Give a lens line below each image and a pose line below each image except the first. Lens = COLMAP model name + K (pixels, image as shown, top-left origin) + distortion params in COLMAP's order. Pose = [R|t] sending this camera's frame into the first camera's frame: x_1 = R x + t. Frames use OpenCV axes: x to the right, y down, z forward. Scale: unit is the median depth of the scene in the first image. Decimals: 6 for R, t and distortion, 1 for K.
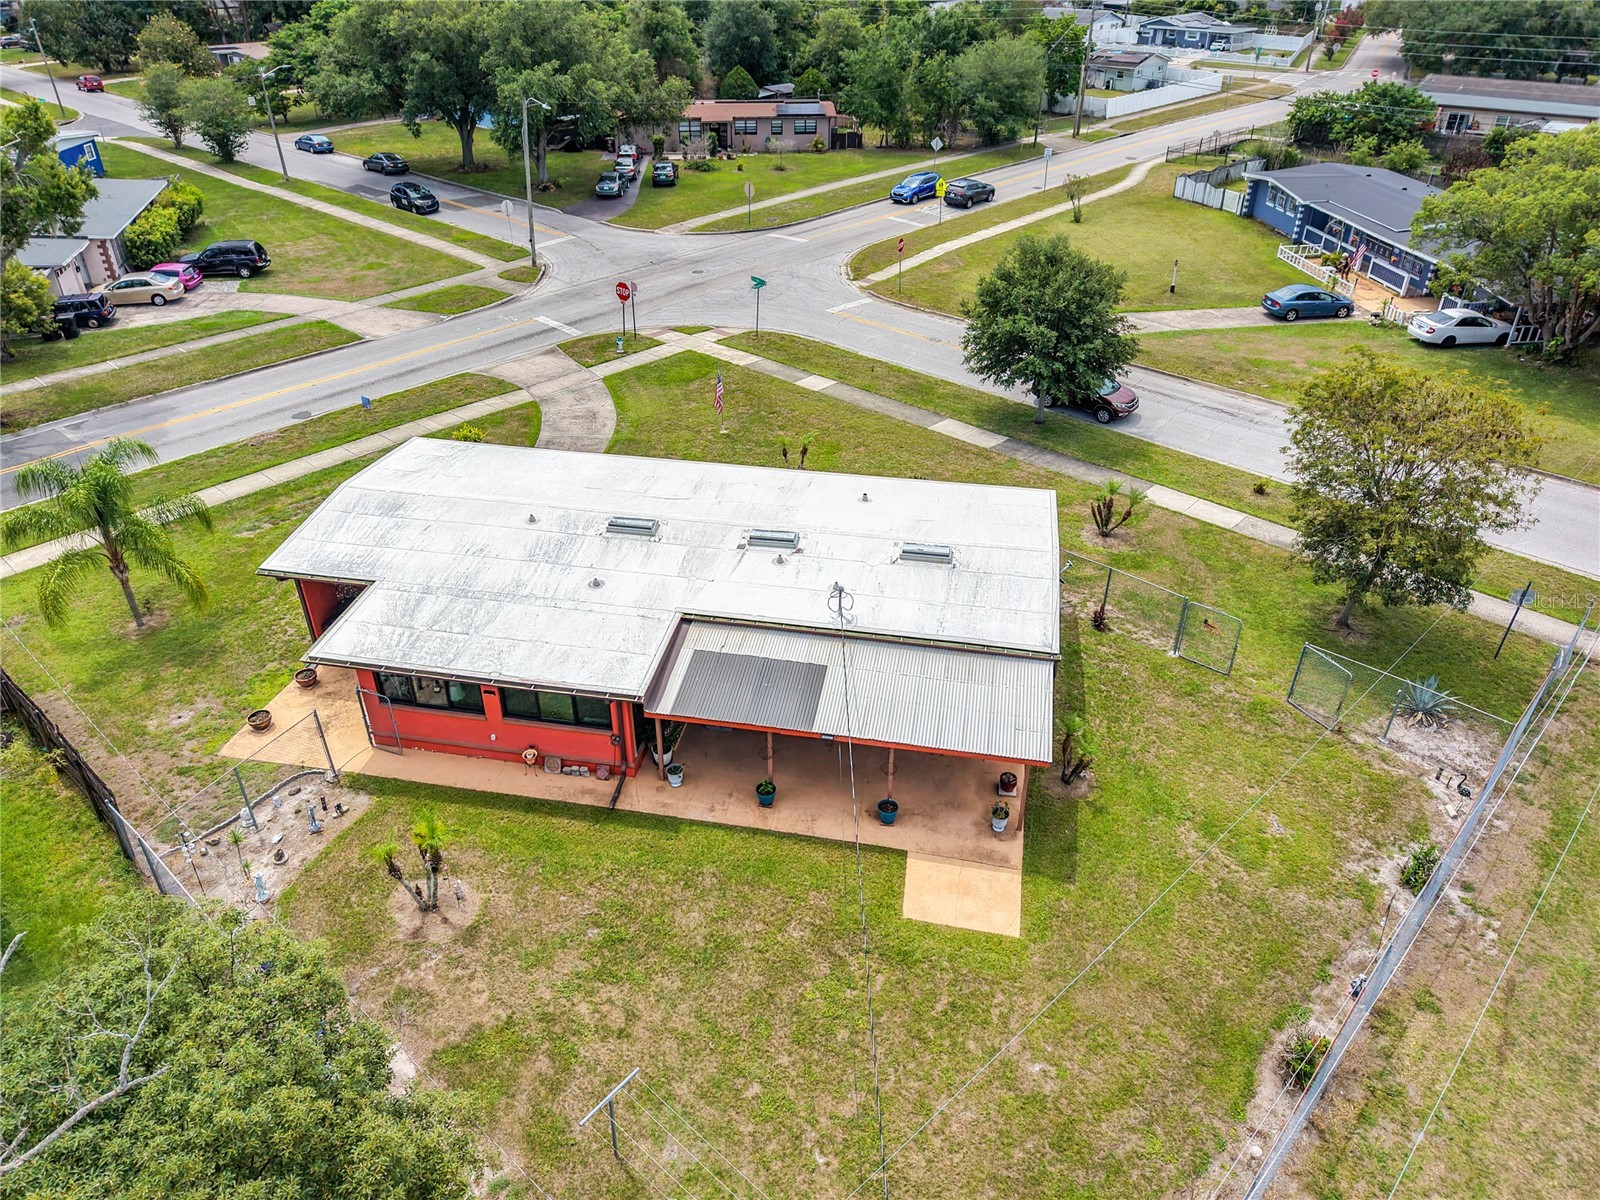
lens RADIAL K [[1082.7, 0, 803.9], [0, 1082.7, 598.2], [0, 0, 1]] dist [0.000355, -0.001177]
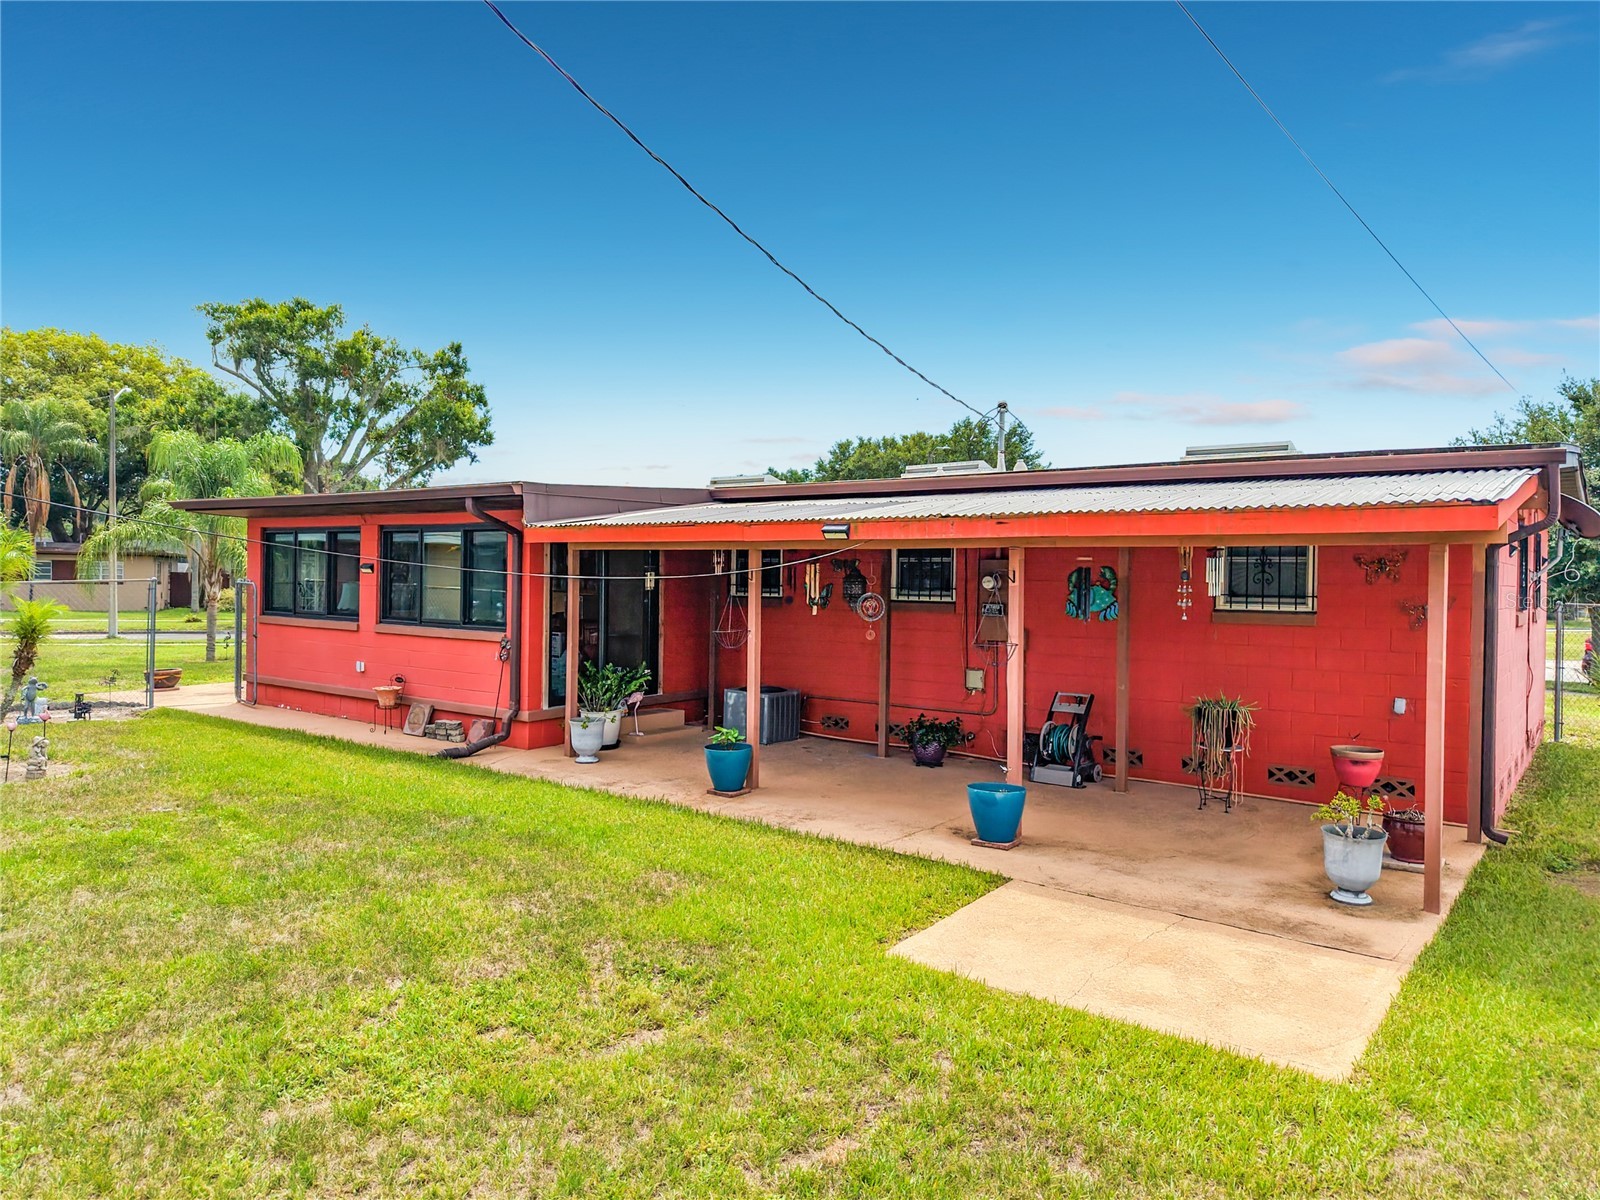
lens RADIAL K [[1090.0, 0, 792.0], [0, 1090.0, 572.1], [0, 0, 1]] dist [0.045002, -0.055199]
pose [[0.892692, 0.009011, -0.450577, 0.082161], [-0.252034, 0.838817, -0.482560, 0.148586], [0.373604, 0.544338, 0.751077, 0.307494]]
